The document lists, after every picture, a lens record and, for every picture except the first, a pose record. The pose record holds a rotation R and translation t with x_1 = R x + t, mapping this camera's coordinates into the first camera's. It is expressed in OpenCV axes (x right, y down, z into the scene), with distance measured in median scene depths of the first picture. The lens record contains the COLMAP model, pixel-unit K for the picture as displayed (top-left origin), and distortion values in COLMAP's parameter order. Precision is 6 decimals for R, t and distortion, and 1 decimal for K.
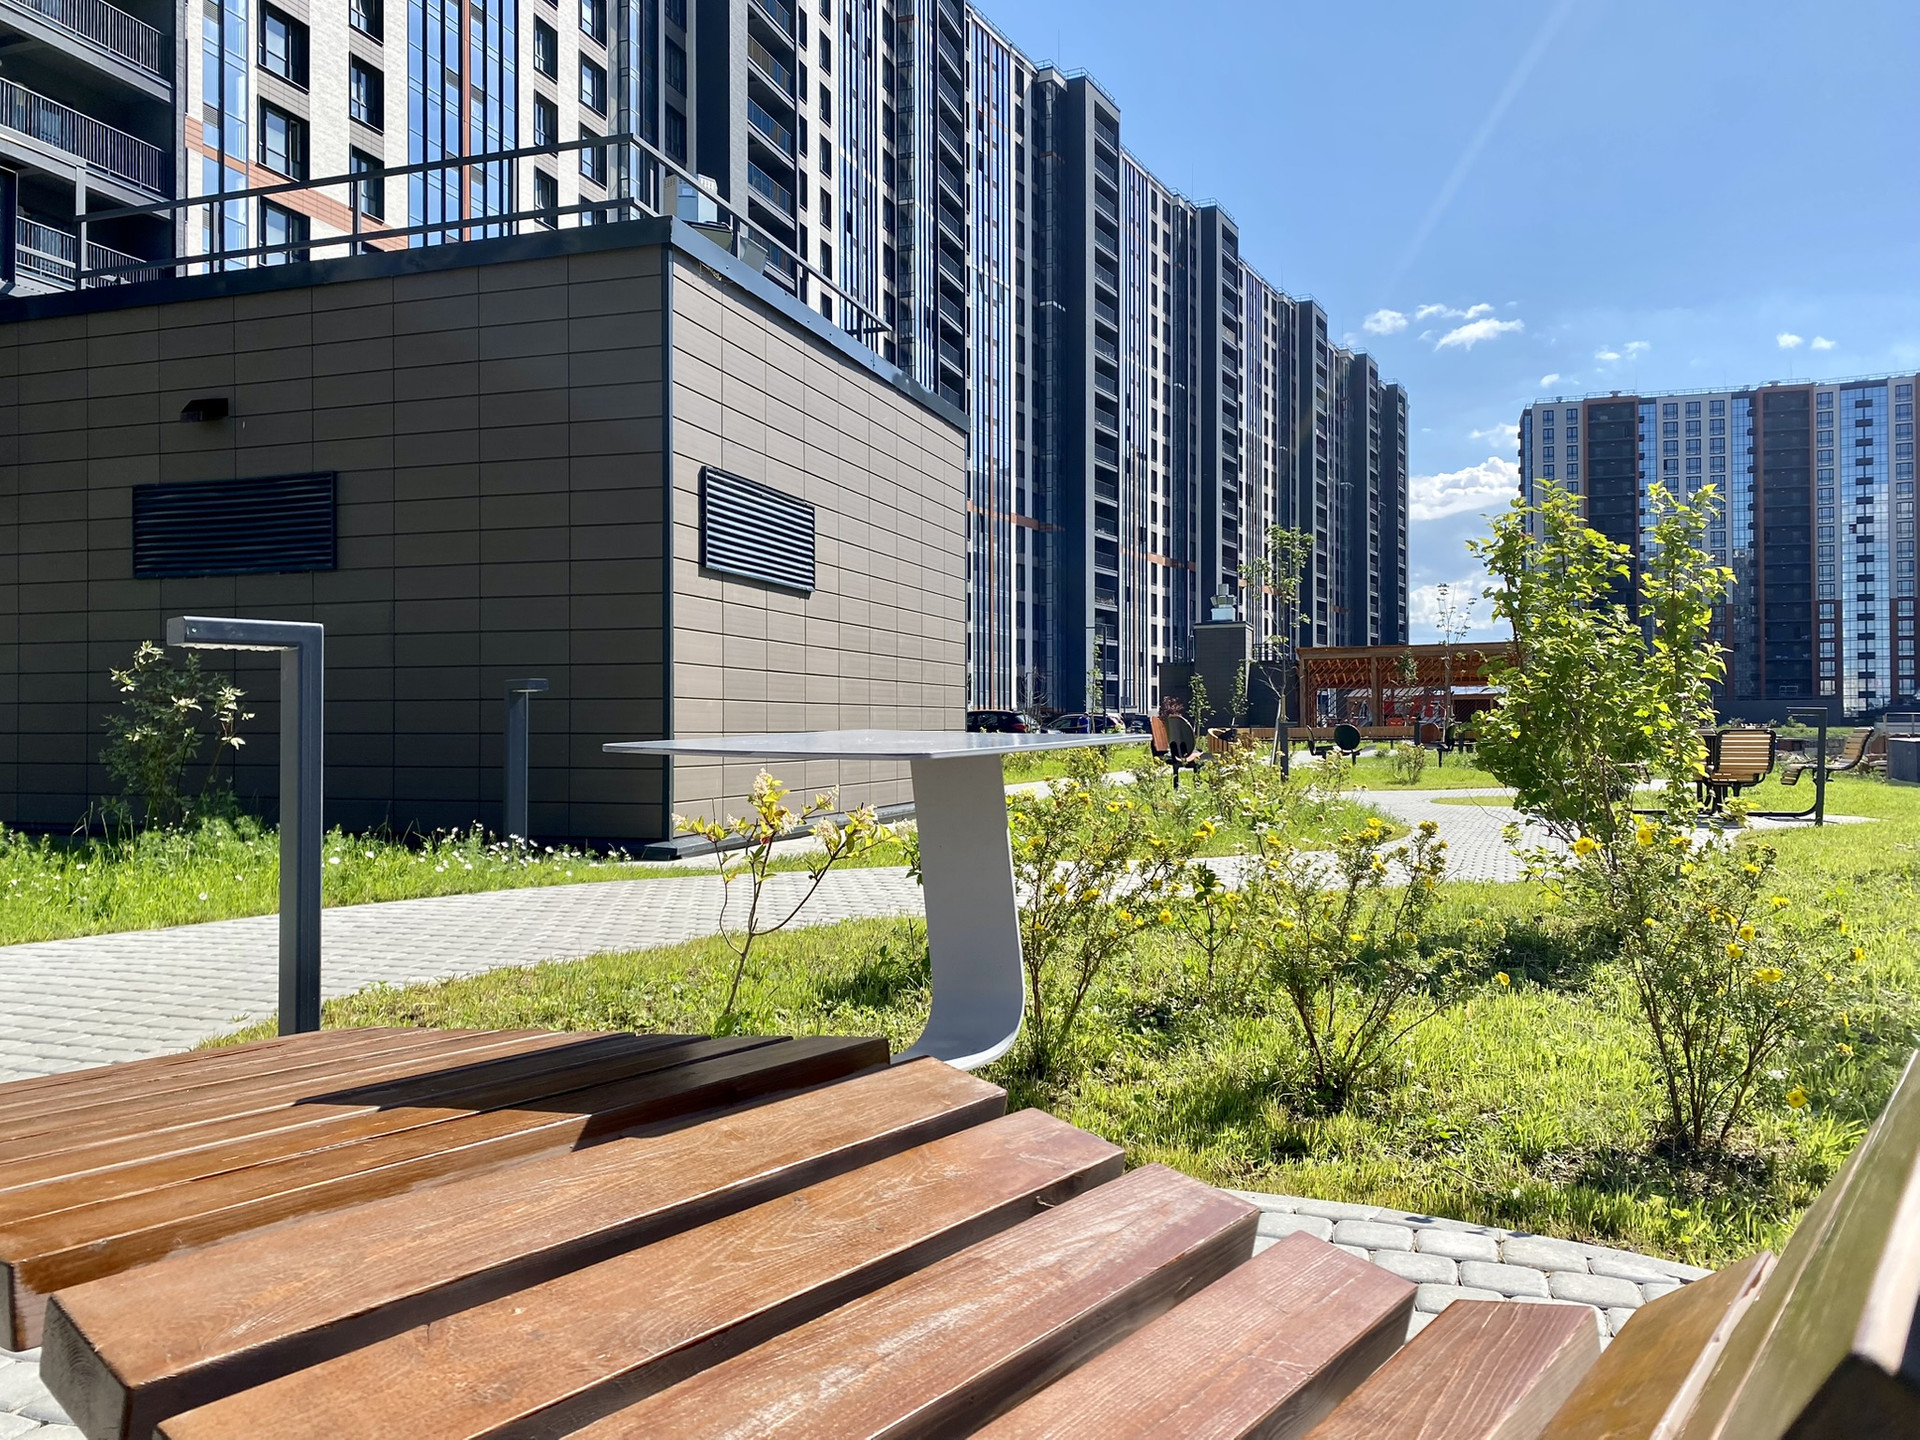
lens RADIAL K [[1475.3, 0, 952.8], [0, 1475.3, 722.7], [0, 0, 1]] dist [0.028599, -0.026580]
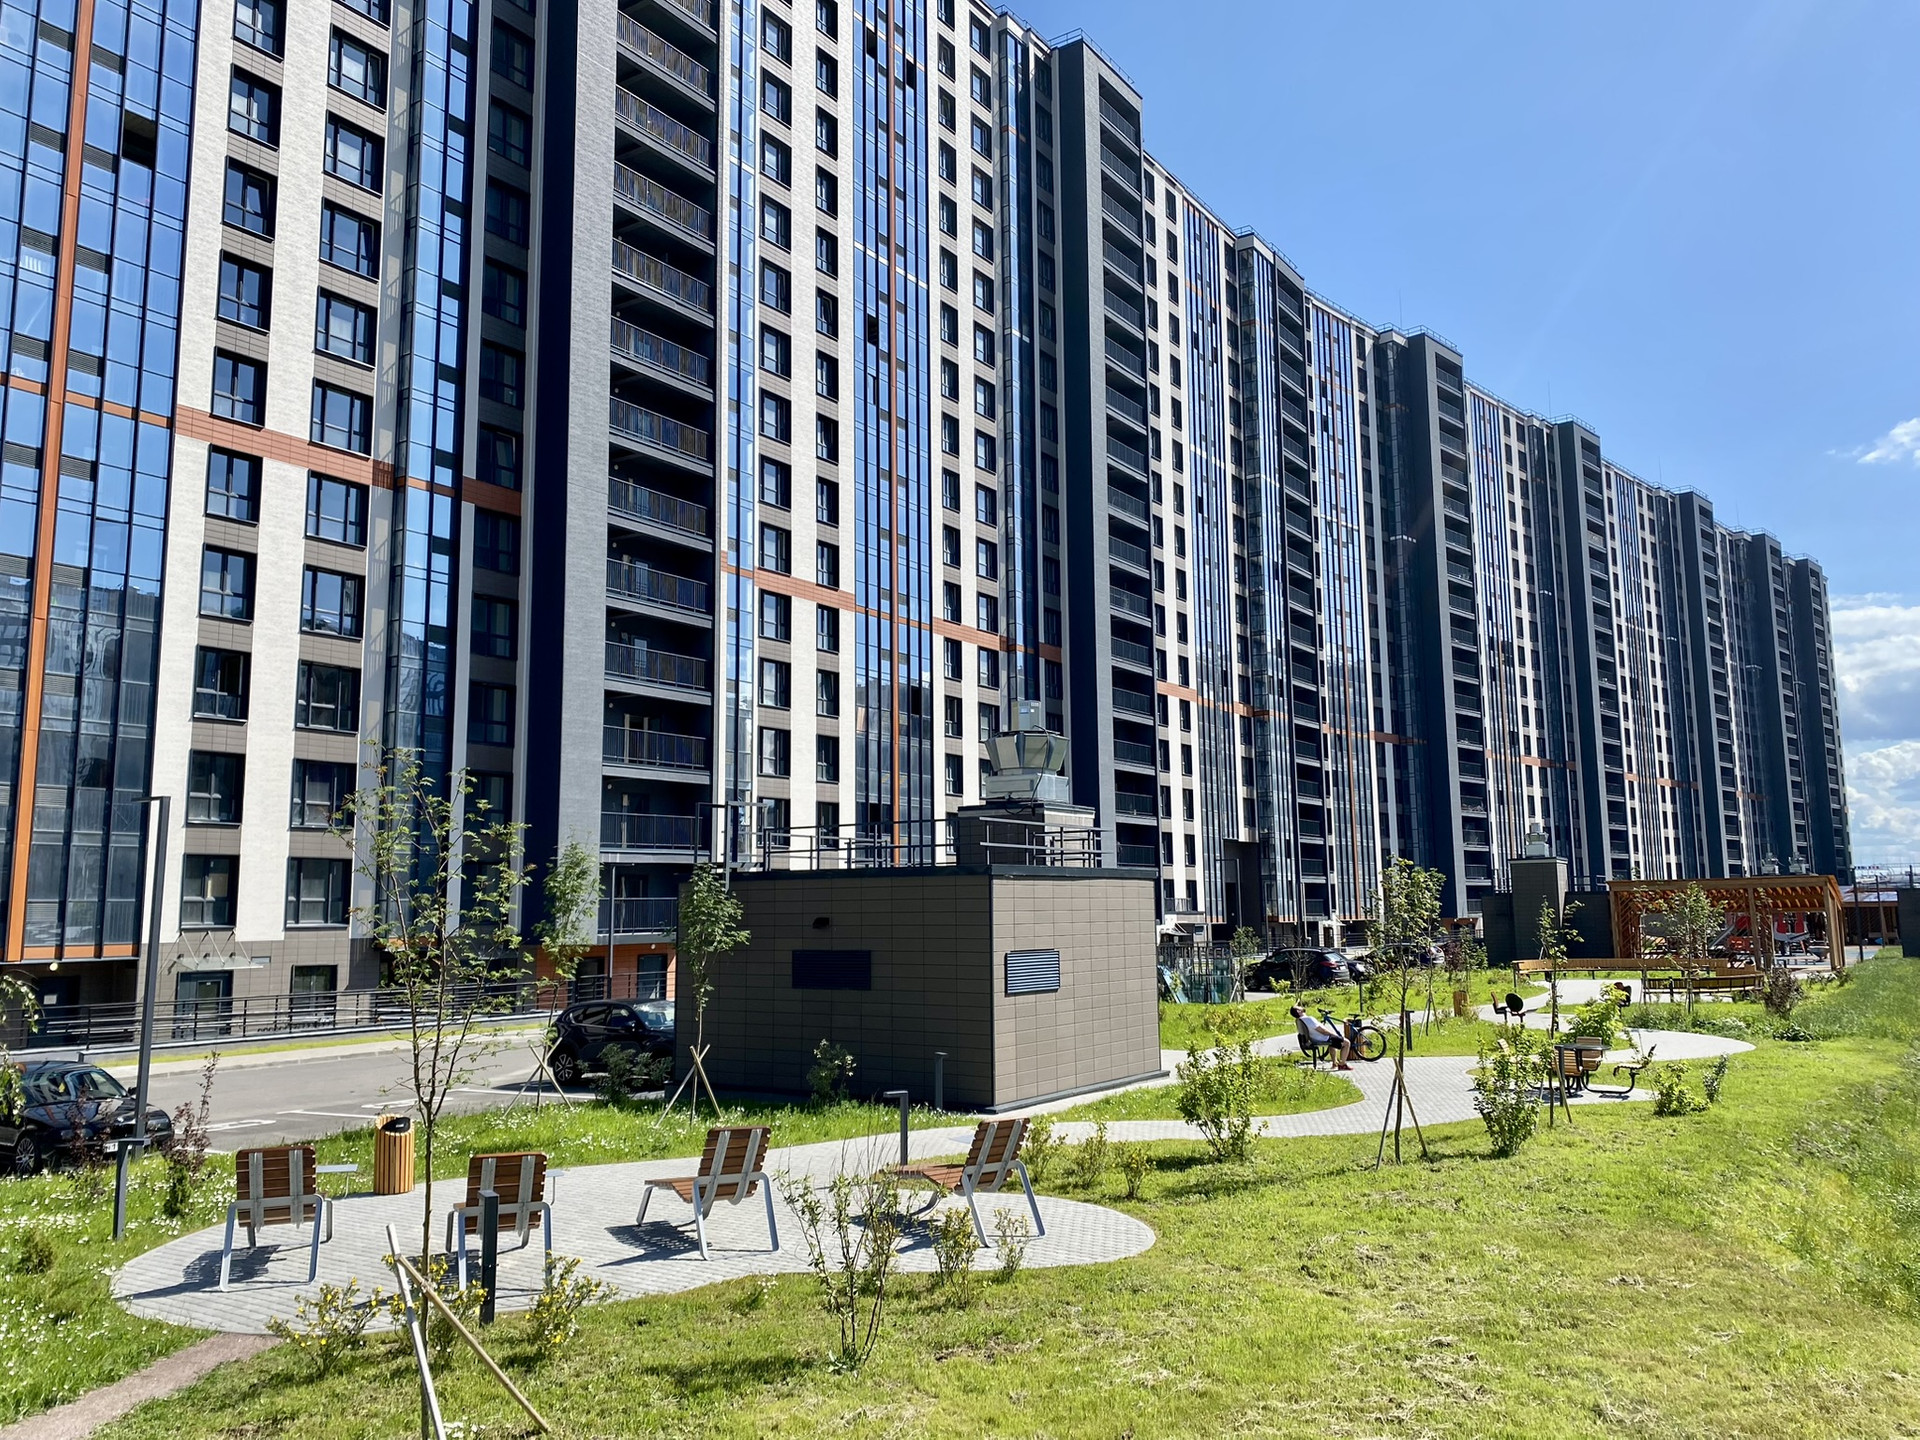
lens RADIAL K [[1476.2, 0, 964.8], [0, 1476.2, 705.0], [0, 0, 1]] dist [0.110456, -0.194849]
pose [[0.965527, -0.043958, -0.256563, 0.032509], [0.009791, 0.991073, -0.132961, -0.019161], [0.260117, 0.125865, 0.957338, -0.113623]]
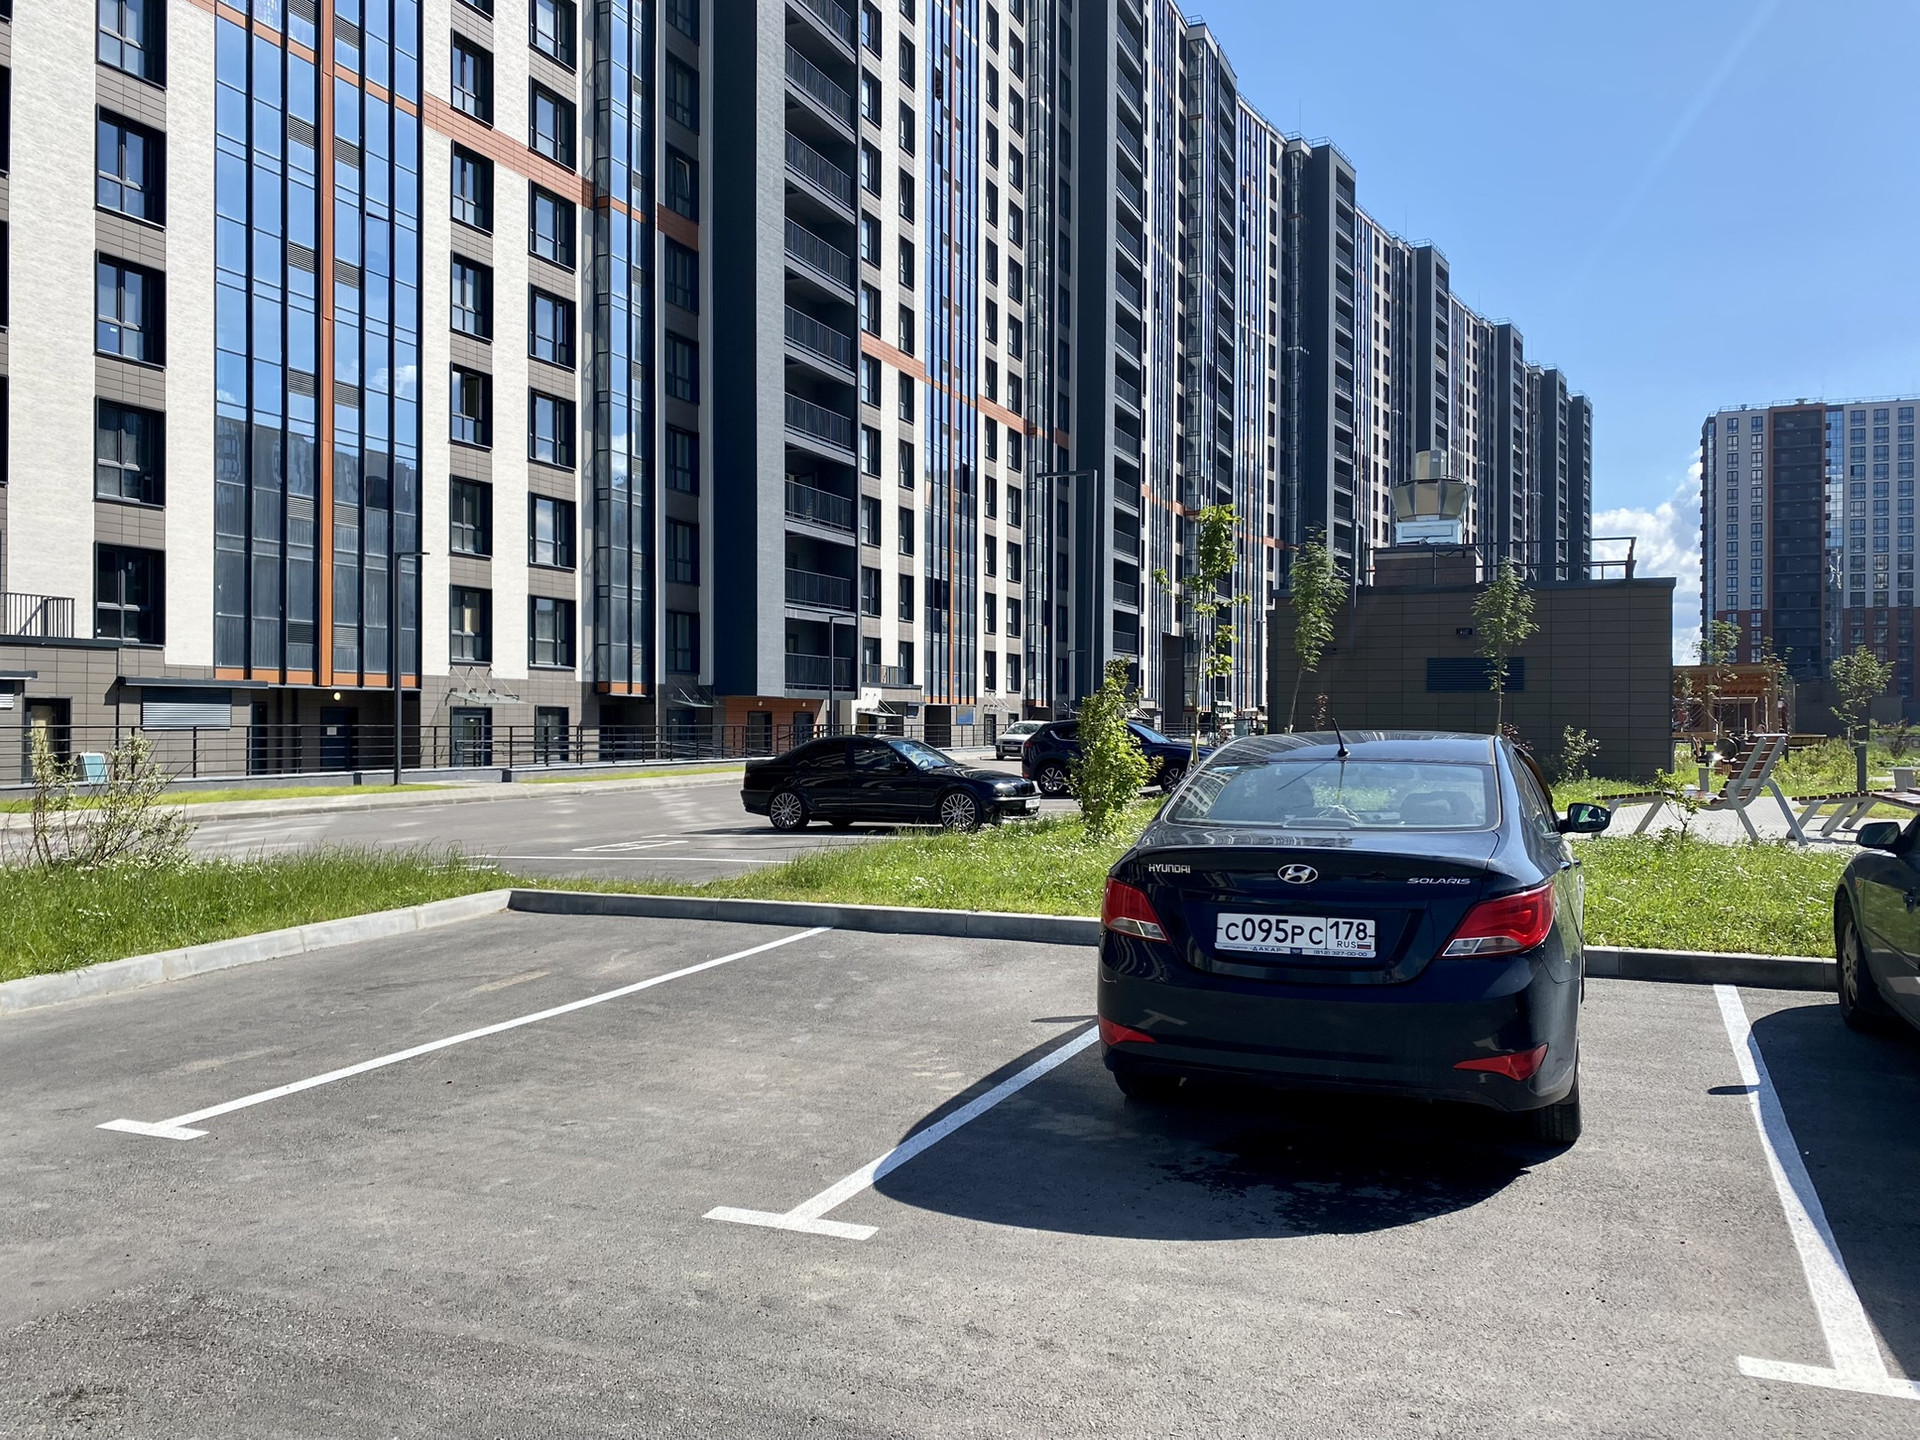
lens RADIAL K [[1475.3, 0, 952.8], [0, 1475.3, 722.7], [0, 0, 1]] dist [0.028599, -0.026580]
pose [[0.996485, 0.005114, -0.083616, -0.098104], [-0.004670, 0.999974, 0.005497, -0.004176], [0.083642, -0.005087, 0.996483, -0.142815]]
